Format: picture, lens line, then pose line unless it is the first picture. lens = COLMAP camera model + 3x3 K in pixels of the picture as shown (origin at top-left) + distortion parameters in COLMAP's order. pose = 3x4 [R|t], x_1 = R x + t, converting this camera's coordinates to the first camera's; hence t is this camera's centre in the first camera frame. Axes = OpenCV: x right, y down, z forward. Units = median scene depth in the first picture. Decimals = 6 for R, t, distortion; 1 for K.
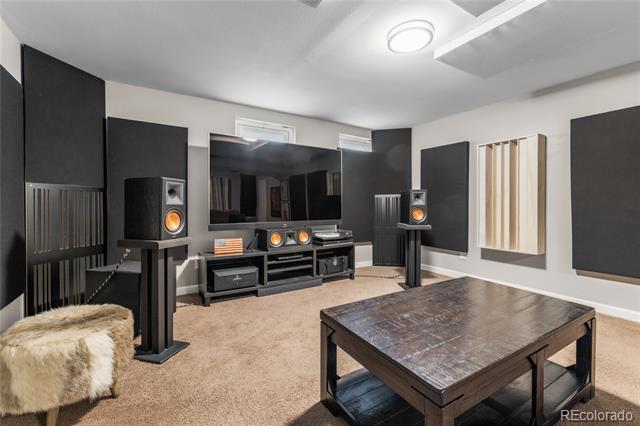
lens RADIAL K [[268.3, 0, 316.4], [0, 268.3, 211.8], [0, 0, 1]] dist [-0.000018, 0.000061]
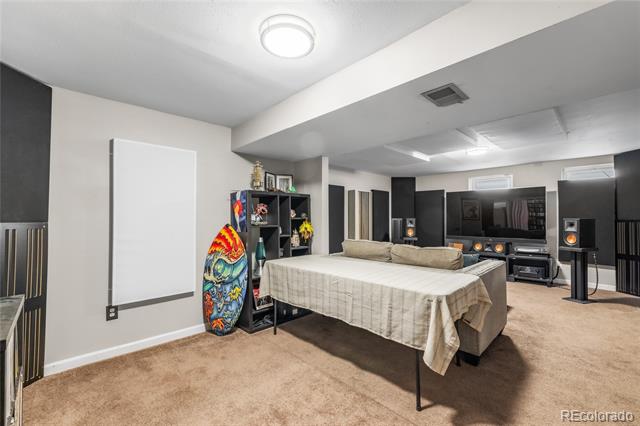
lens RADIAL K [[268.3, 0, 316.4], [0, 268.3, 211.8], [0, 0, 1]] dist [-0.000018, 0.000061]
pose [[0.207340, -0.022433, -0.978012, 1.338074], [-0.027501, 0.999208, -0.028749, -0.046079], [0.977882, 0.032857, 0.206559, -0.406887]]
